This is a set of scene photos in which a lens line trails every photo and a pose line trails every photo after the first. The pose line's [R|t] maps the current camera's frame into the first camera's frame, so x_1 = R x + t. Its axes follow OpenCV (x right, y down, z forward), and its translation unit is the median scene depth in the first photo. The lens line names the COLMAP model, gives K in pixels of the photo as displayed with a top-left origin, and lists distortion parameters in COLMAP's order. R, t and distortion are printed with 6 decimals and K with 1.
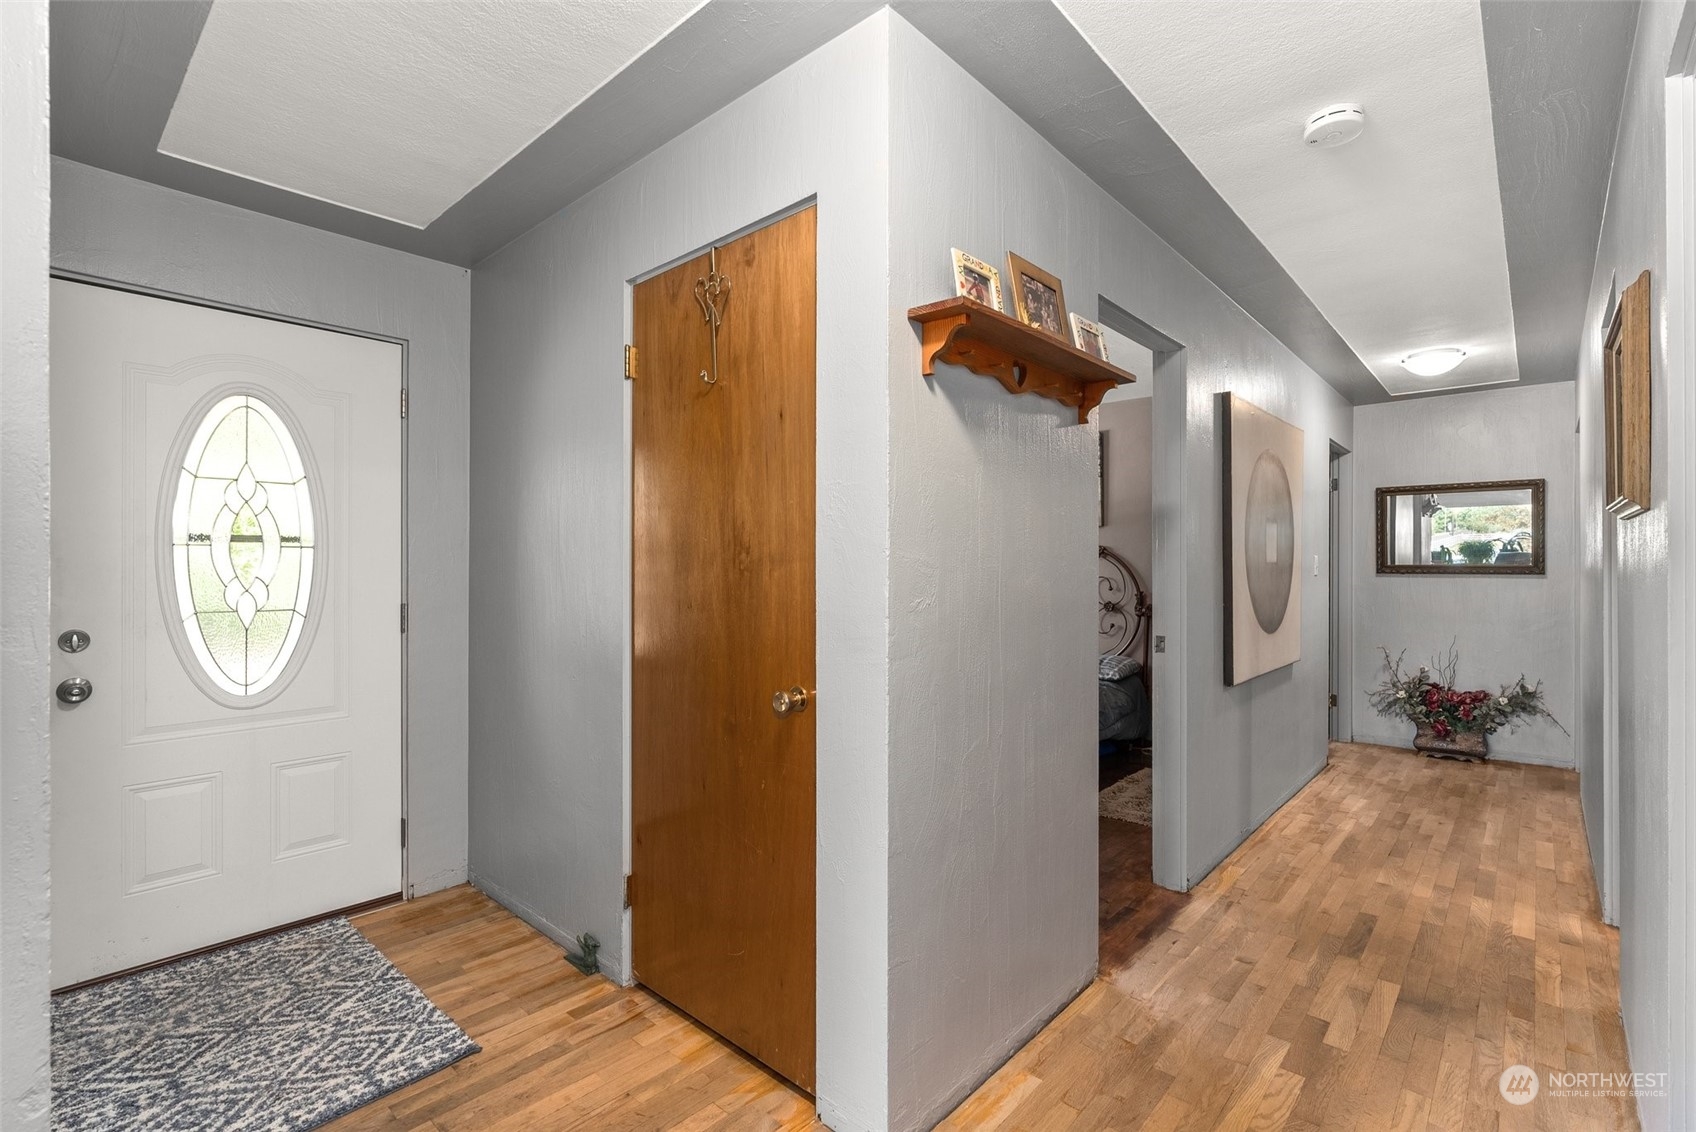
lens RADIAL K [[771.9, 0, 857.9], [0, 771.9, 566.5], [0, 0, 1]] dist [-0.006198, 0.001914]
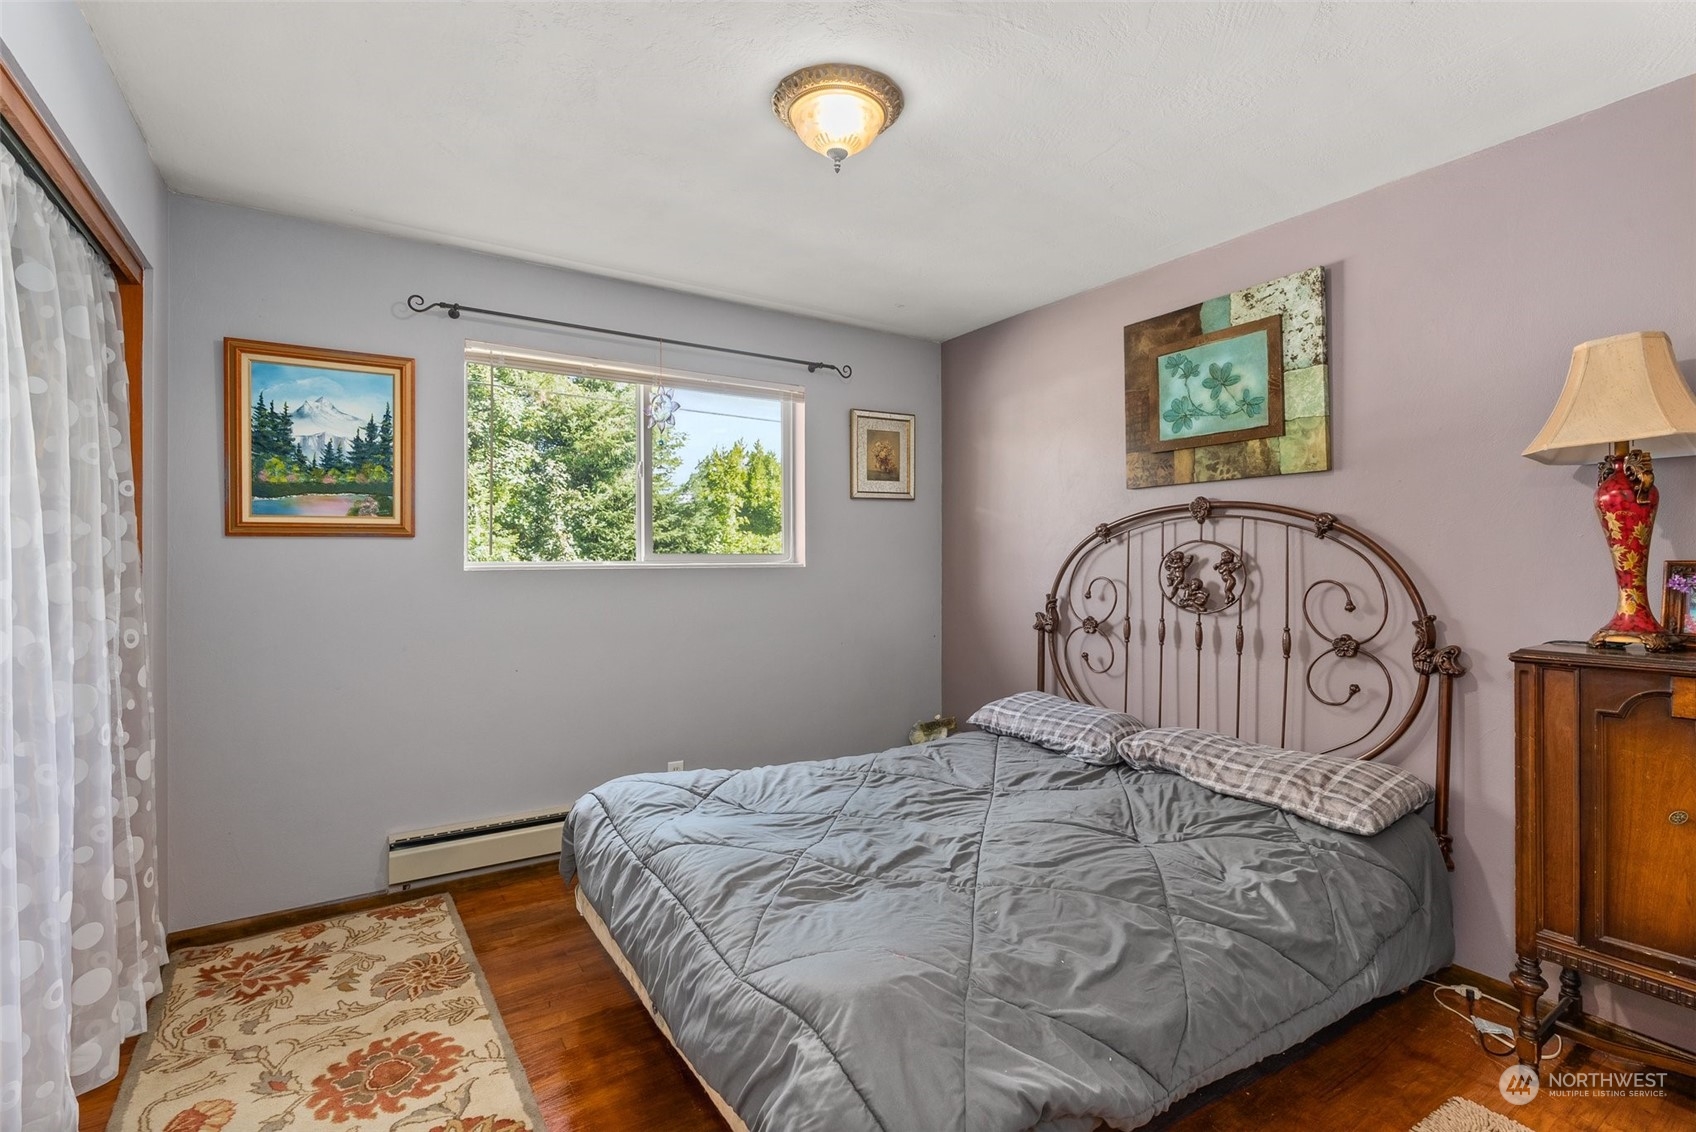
lens RADIAL K [[771.9, 0, 844.2], [0, 771.9, 564.8], [0, 0, 1]] dist [-0.006198, 0.001914]
pose [[0.965485, -0.006165, -0.260386, 0.165554], [0.007249, 0.999969, 0.003201, 0.000128], [0.260358, -0.004978, 0.965499, 0.505248]]
